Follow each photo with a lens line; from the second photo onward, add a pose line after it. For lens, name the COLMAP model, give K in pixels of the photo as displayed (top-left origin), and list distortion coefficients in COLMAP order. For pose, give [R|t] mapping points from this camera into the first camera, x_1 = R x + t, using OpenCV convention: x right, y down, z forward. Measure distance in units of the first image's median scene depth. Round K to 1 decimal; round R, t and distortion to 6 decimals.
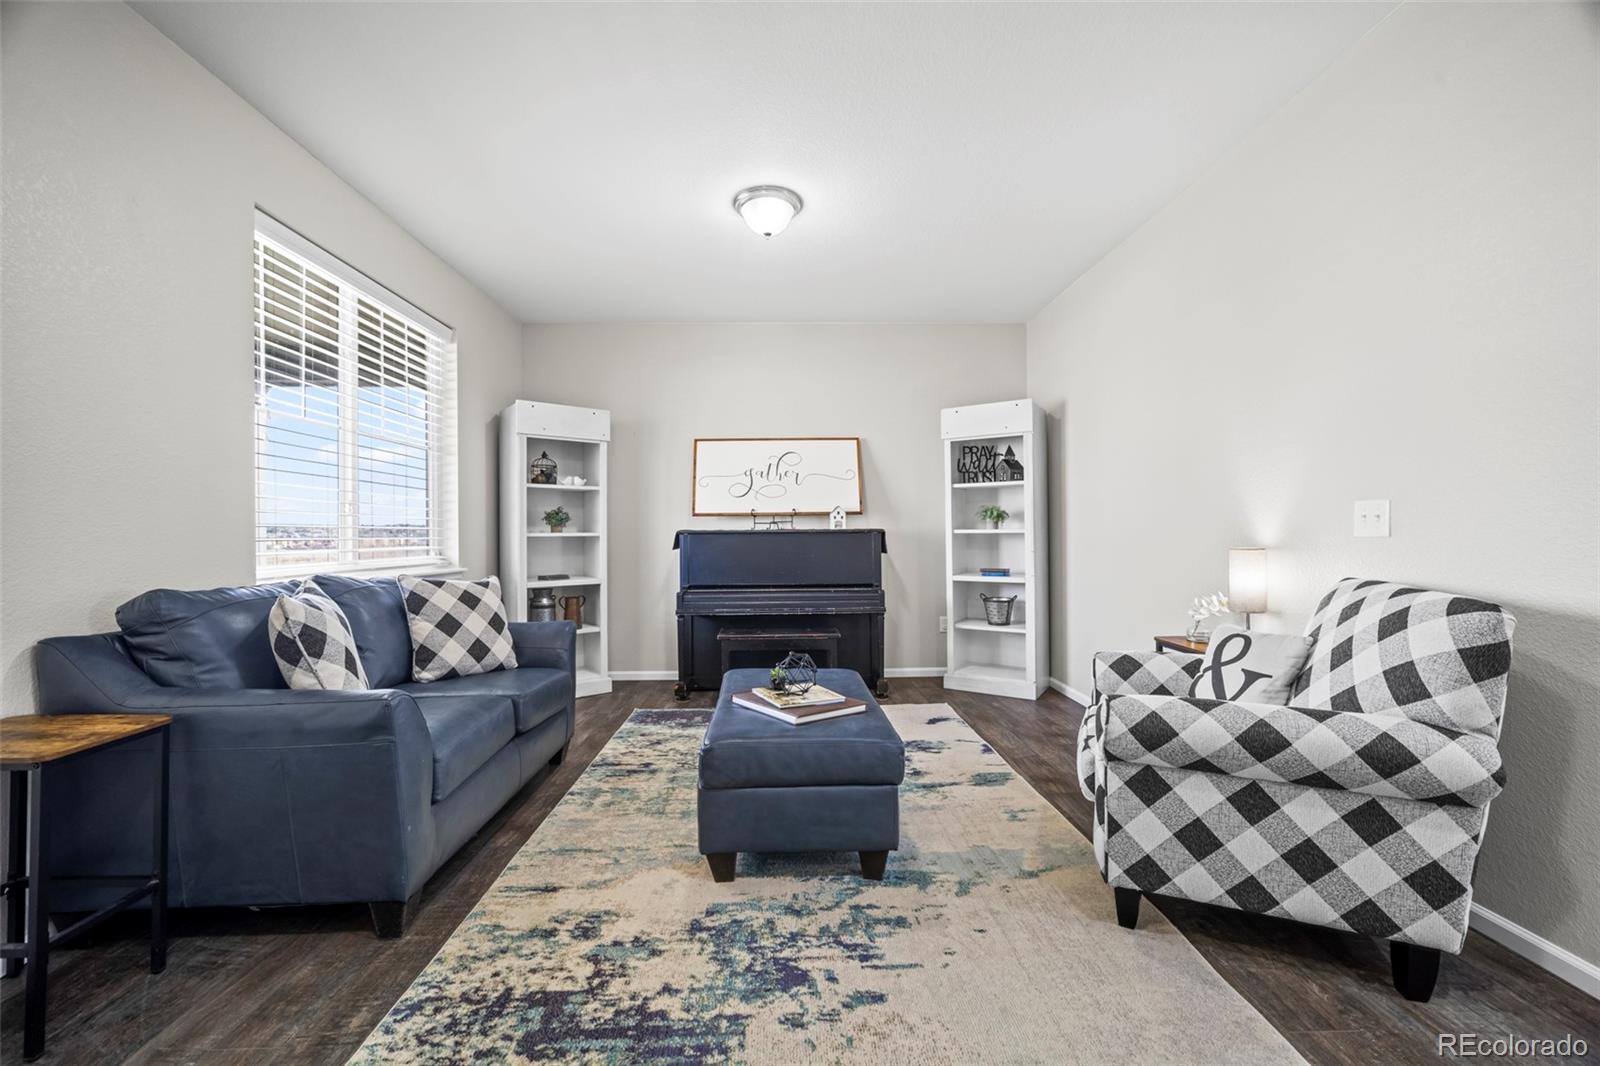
lens RADIAL K [[619.8, 0, 797.4], [0, 619.8, 530.9], [0, 0, 1]] dist [-0.008315, 0.001729]
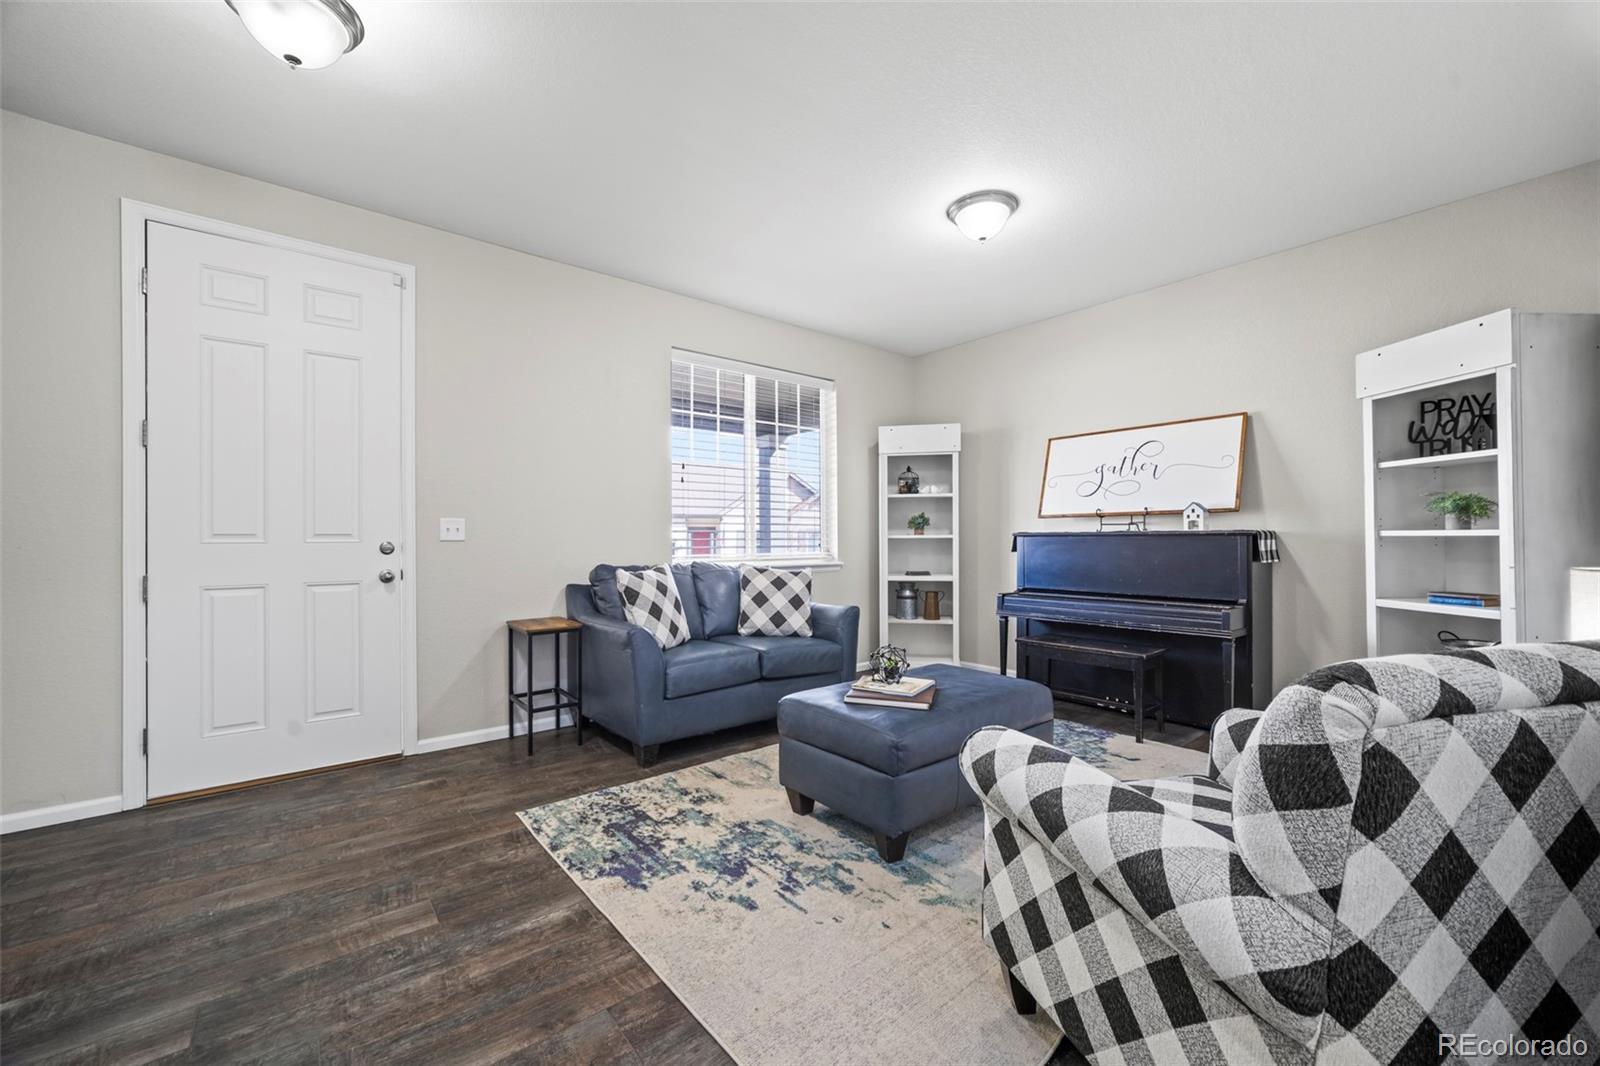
lens RADIAL K [[619.8, 0, 792.0], [0, 619.8, 534.2], [0, 0, 1]] dist [-0.008315, 0.001729]
pose [[0.622625, -0.000677, -0.782520, 0.617390], [0.004523, 0.999986, 0.002733, -0.004708], [0.782507, -0.005241, 0.622619, 0.147555]]
